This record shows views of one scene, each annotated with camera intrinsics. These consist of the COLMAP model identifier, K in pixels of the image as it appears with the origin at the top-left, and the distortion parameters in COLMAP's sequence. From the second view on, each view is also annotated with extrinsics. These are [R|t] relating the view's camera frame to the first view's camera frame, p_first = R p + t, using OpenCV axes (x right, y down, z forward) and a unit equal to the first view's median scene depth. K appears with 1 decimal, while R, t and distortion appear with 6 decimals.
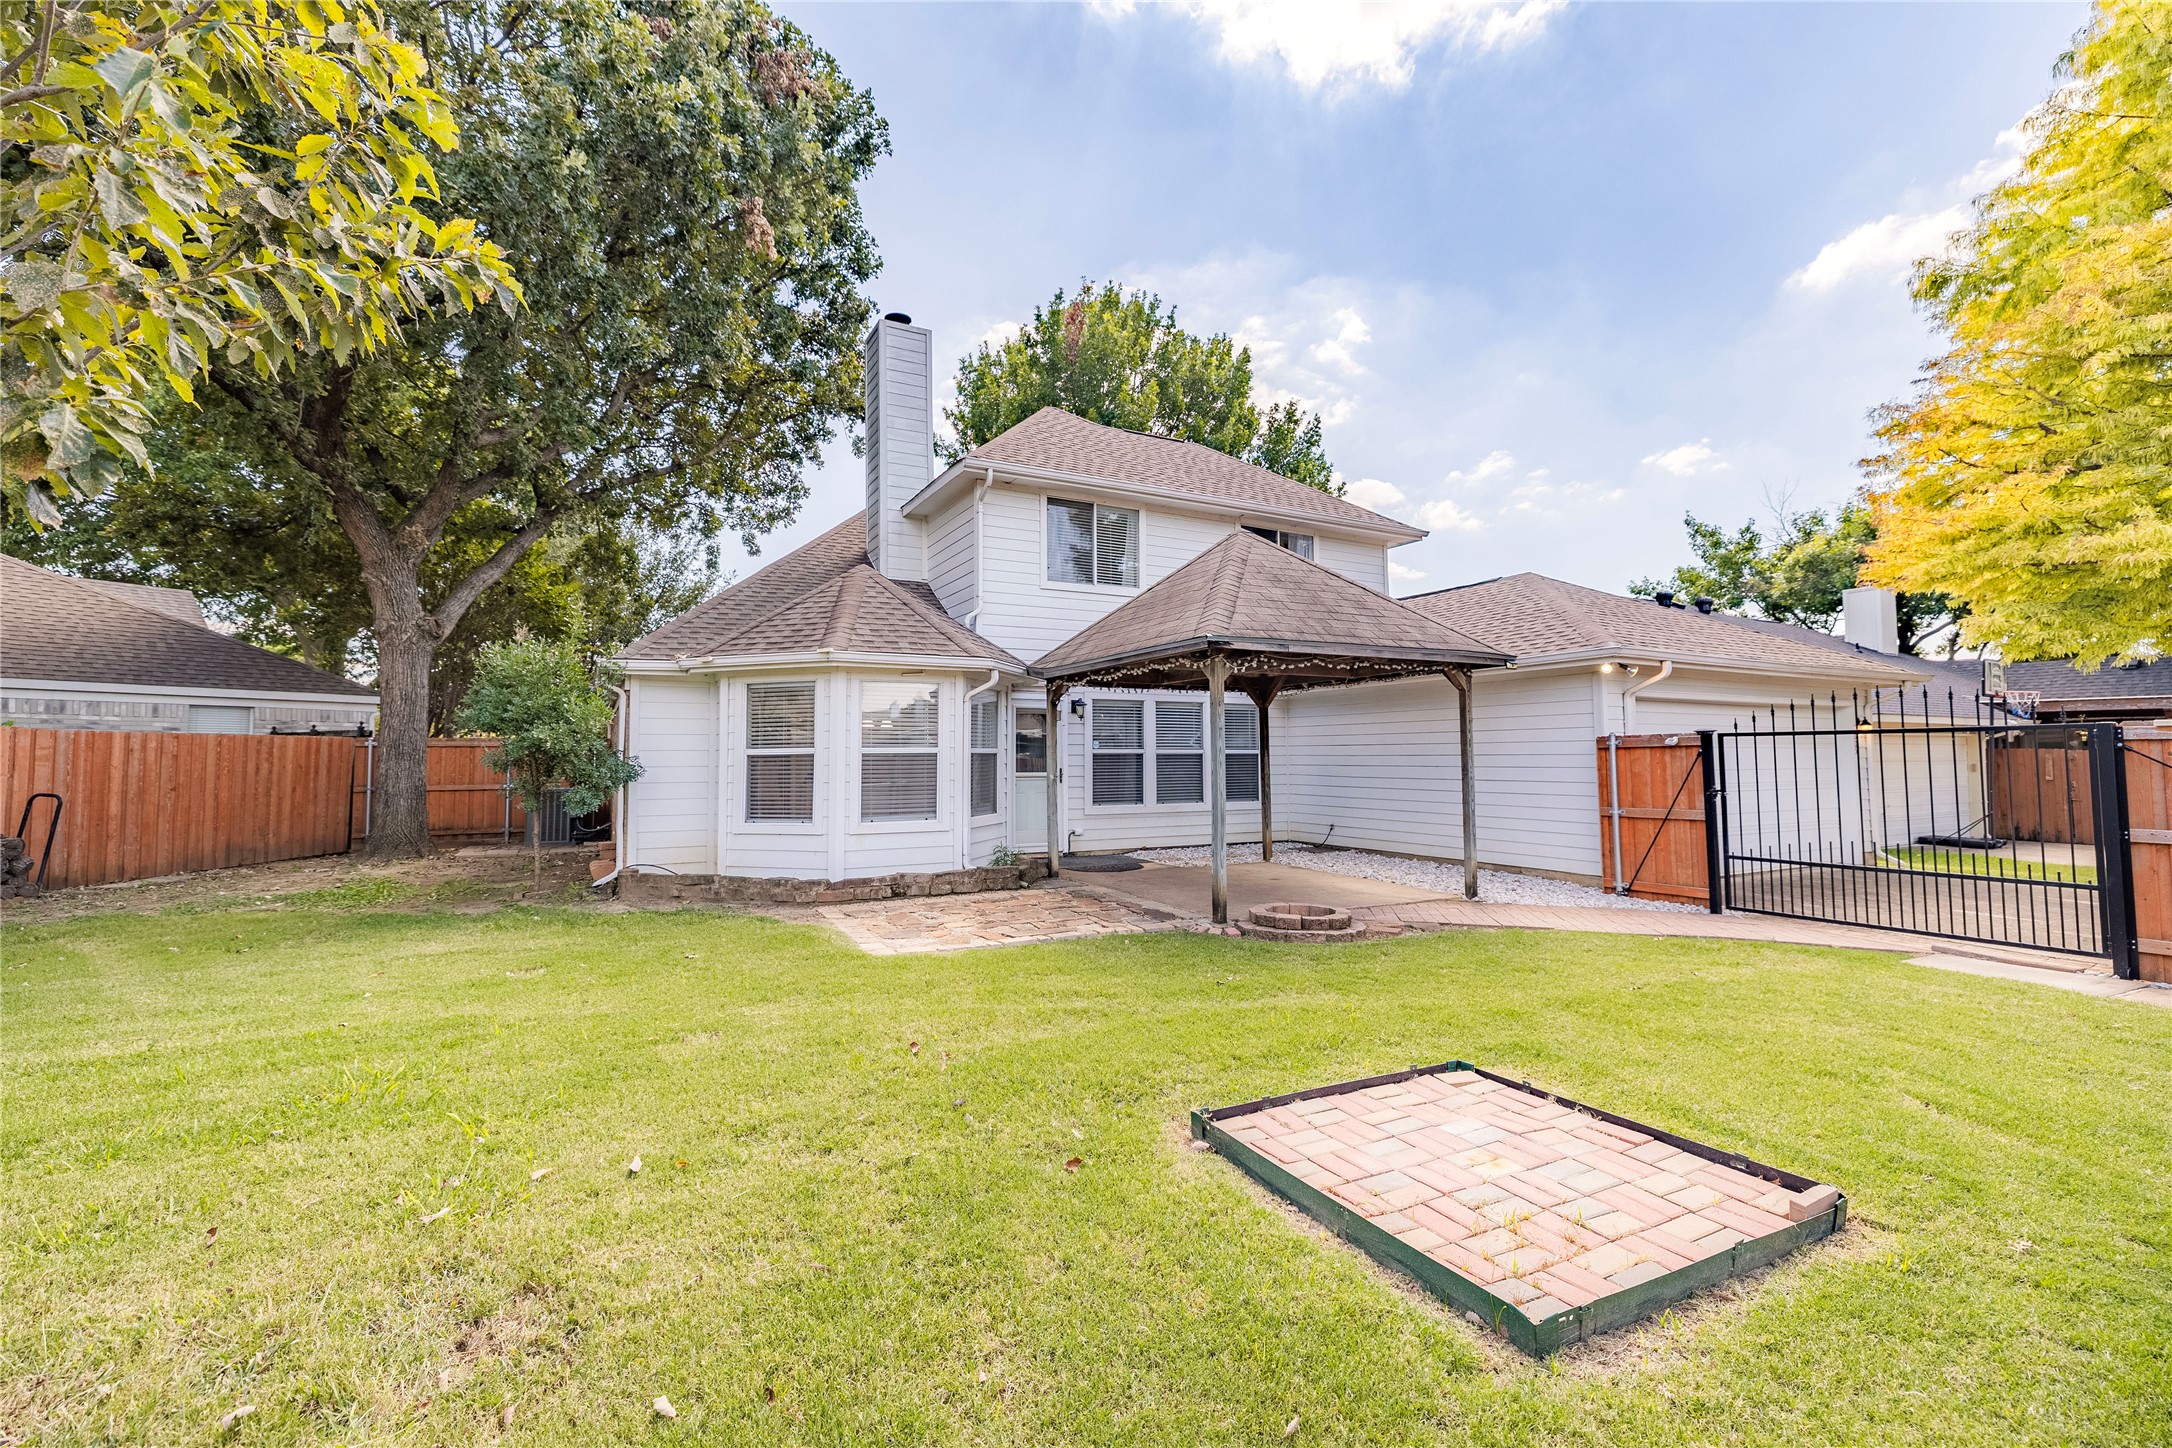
lens RADIAL K [[922.4, 0, 1087.4], [0, 922.4, 721.1], [0, 0, 1]] dist [-0.001722, -0.000052]
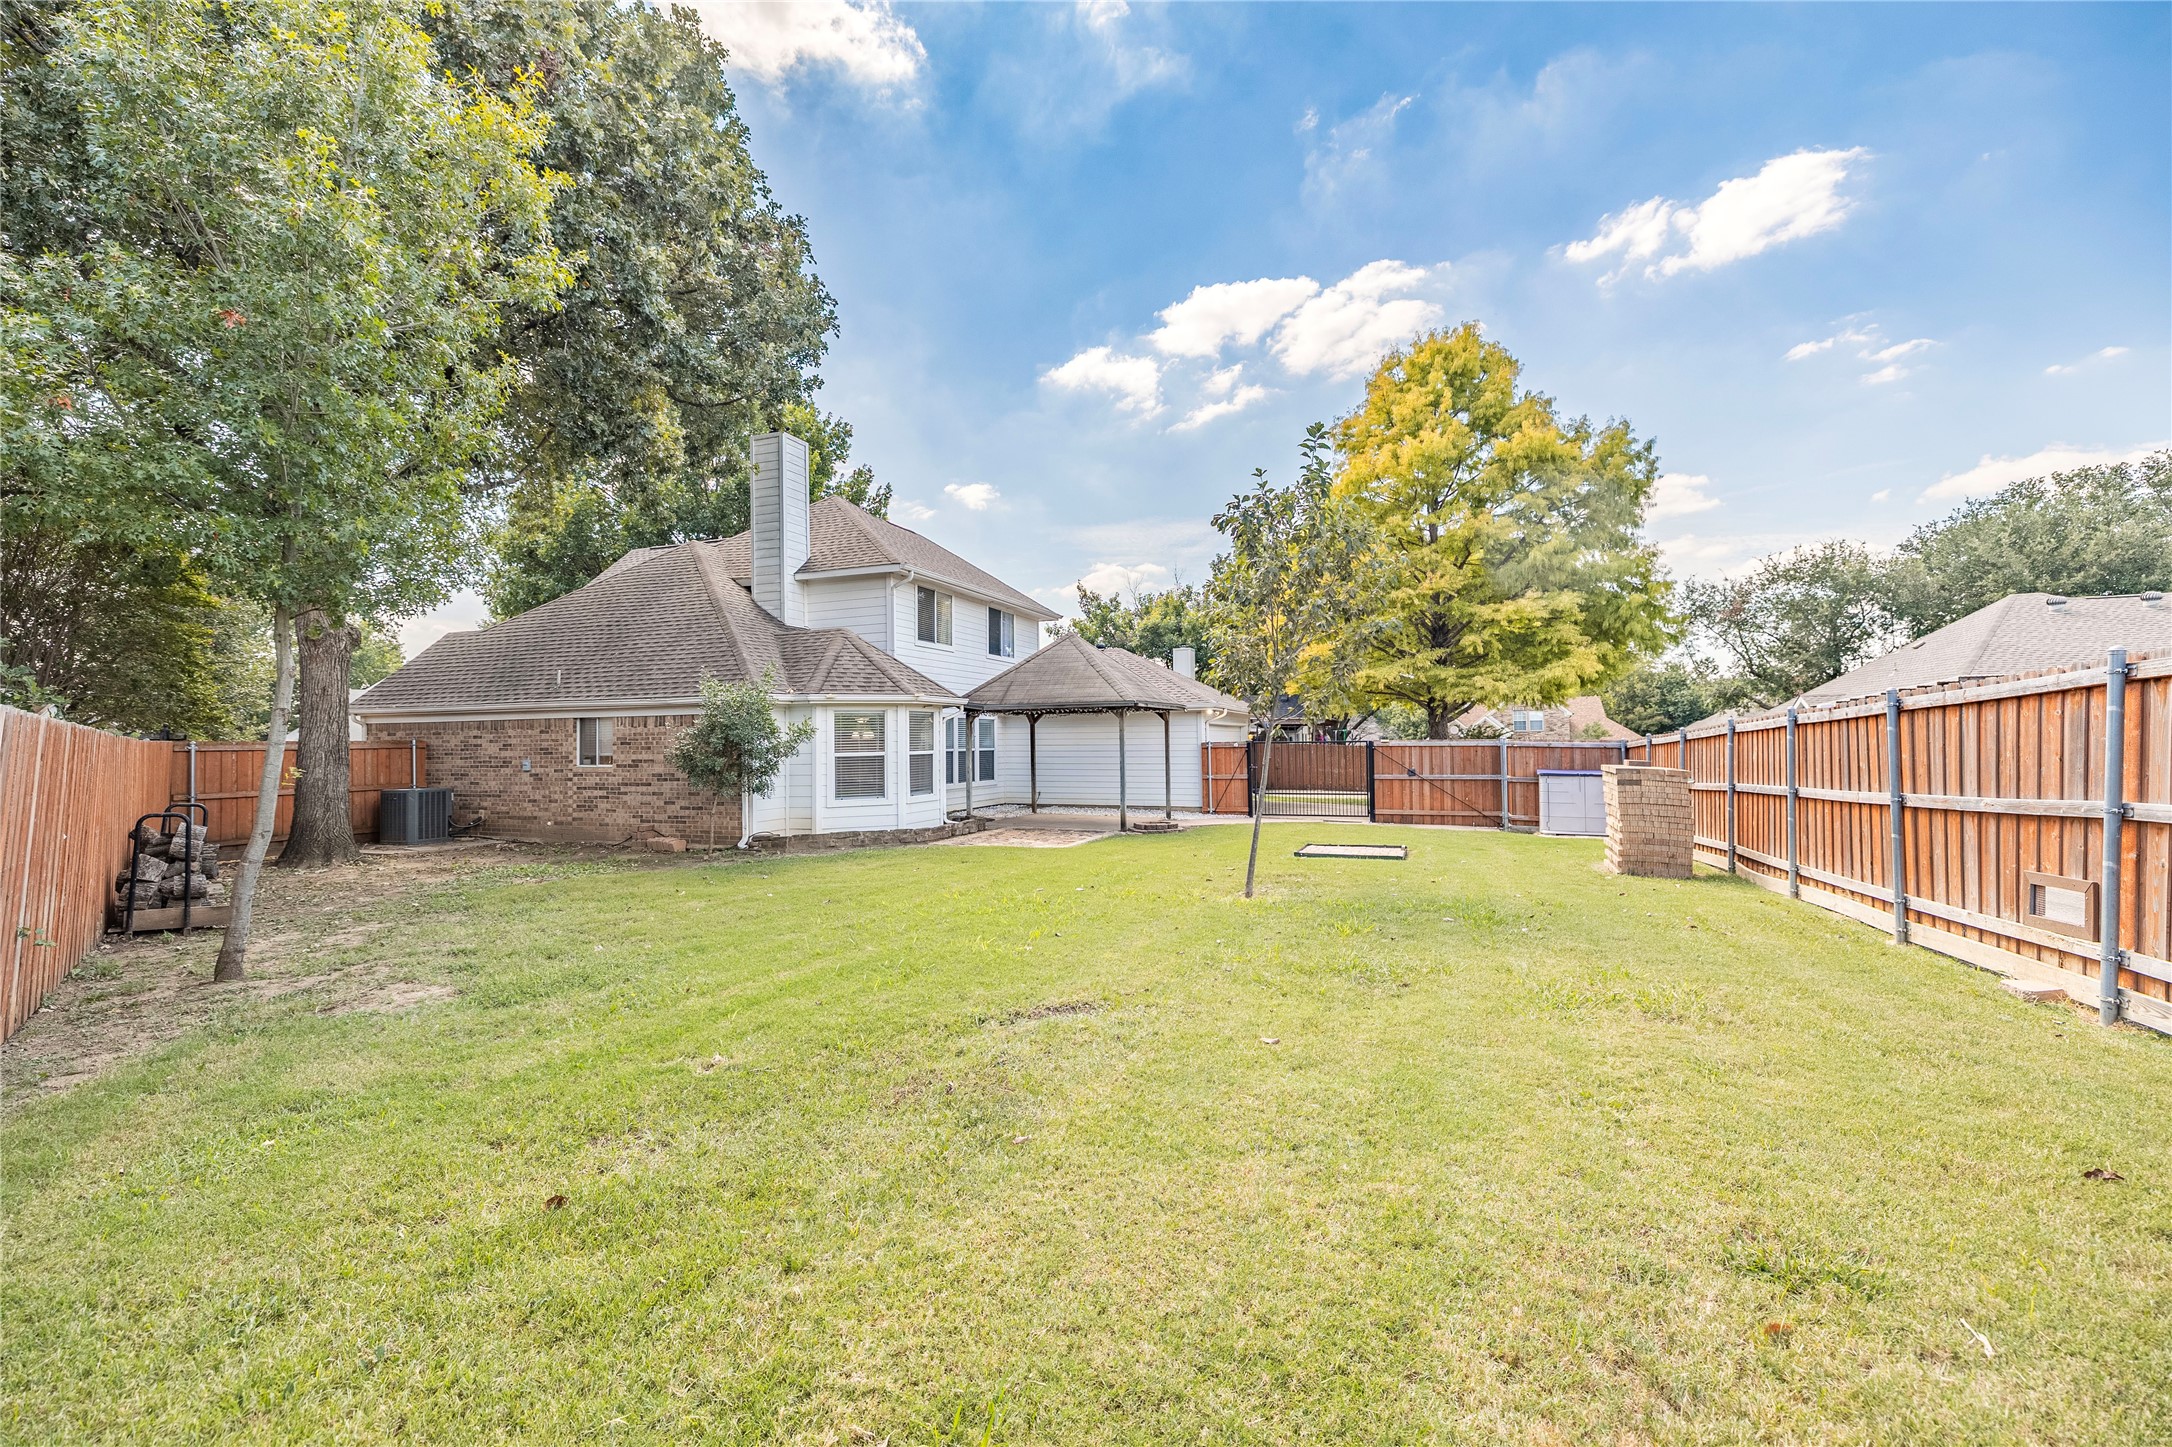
lens RADIAL K [[932.9, 0, 1081.5], [0, 932.9, 756.2], [0, 0, 1]] dist [0.000915, 0.000009]
pose [[0.746251, -0.013969, 0.665519, -1.109812], [-0.024175, 0.998552, 0.048066, -0.051257], [-0.665226, -0.051958, 0.744832, -0.458573]]
